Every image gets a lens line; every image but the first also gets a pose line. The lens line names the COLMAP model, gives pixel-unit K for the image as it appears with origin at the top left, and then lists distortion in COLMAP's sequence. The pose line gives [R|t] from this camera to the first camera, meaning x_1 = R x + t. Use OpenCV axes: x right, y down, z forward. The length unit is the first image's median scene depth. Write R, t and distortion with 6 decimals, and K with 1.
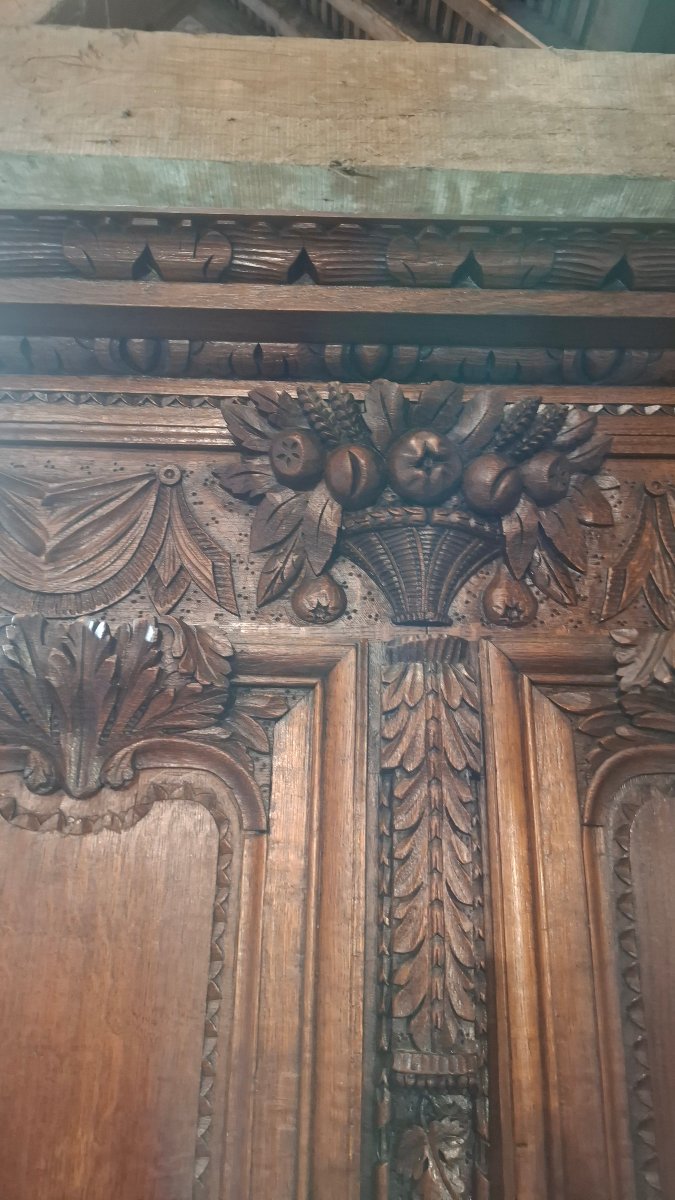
lens RADIAL K [[850.1, 0, 349.3], [0, 850.1, 589.6], [0, 0, 1]] dist [0.103199, -0.131584]
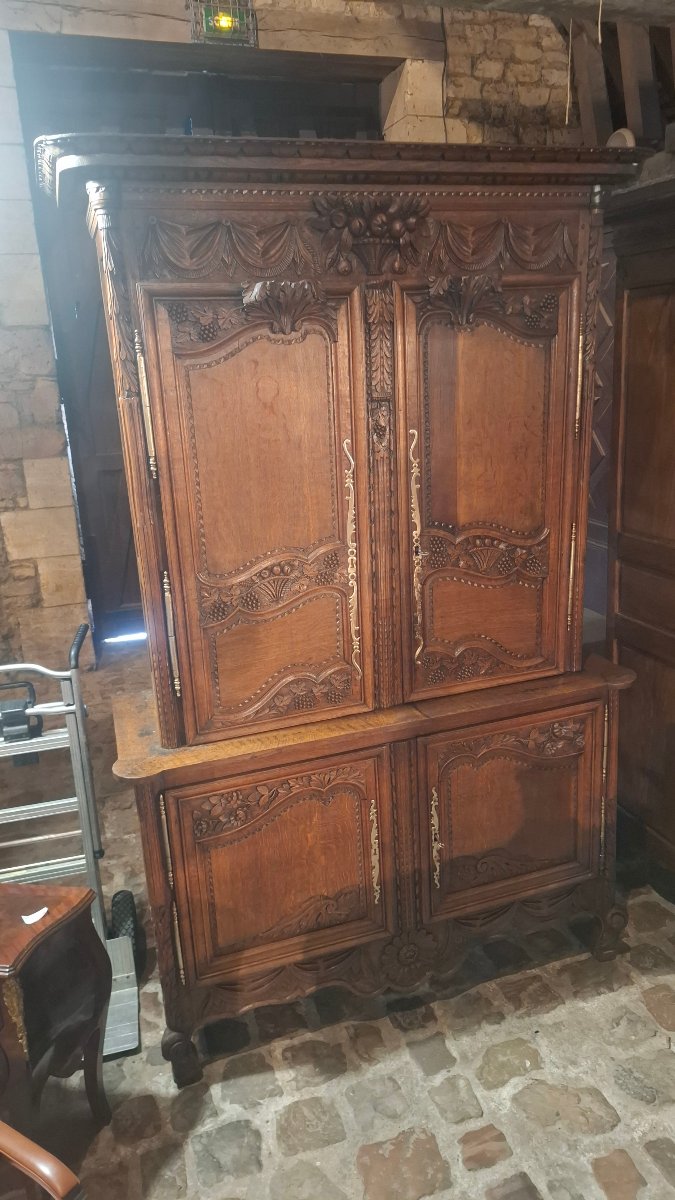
lens RADIAL K [[850.1, 0, 349.3], [0, 850.1, 589.6], [0, 0, 1]] dist [0.103199, -0.131584]
pose [[0.950649, -0.139224, 0.277278, -1.090321], [-0.049712, 0.813779, 0.579044, -0.881738], [-0.306260, -0.564252, 0.766698, -2.183638]]
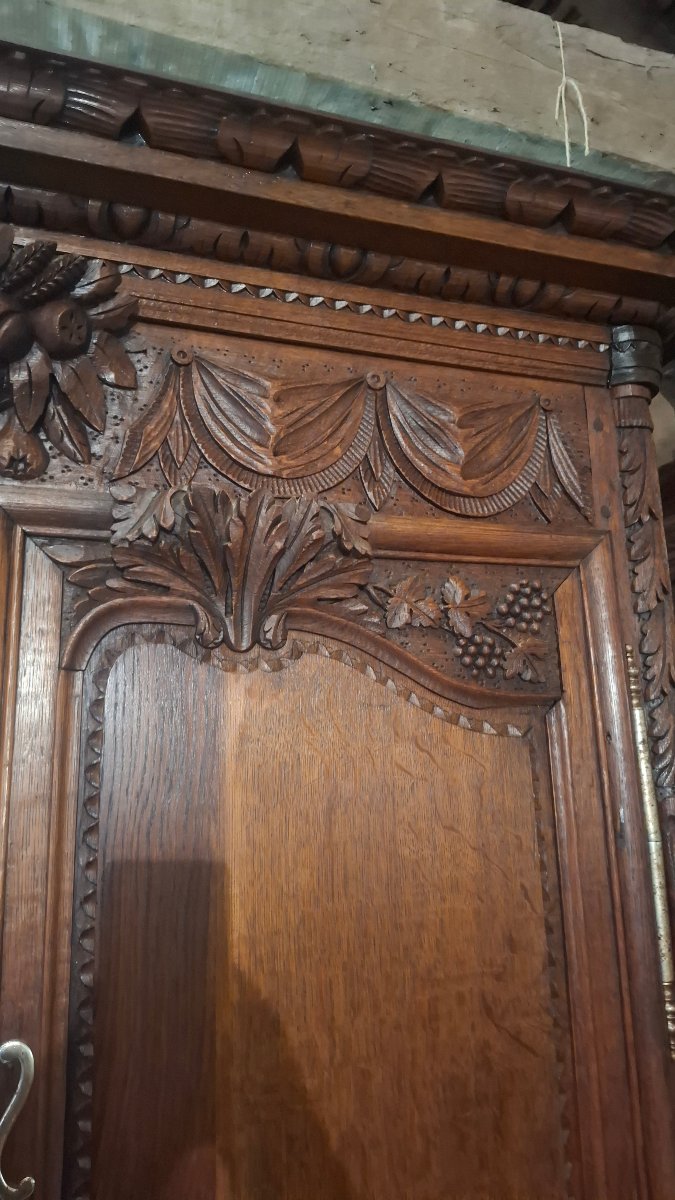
lens RADIAL K [[850.1, 0, 349.3], [0, 850.1, 589.6], [0, 0, 1]] dist [0.103199, -0.131584]
pose [[0.949595, 0.031354, 0.311907, 0.248485], [-0.063415, 0.993628, 0.093181, 0.053303], [-0.306998, -0.108263, 0.945532, -0.070234]]
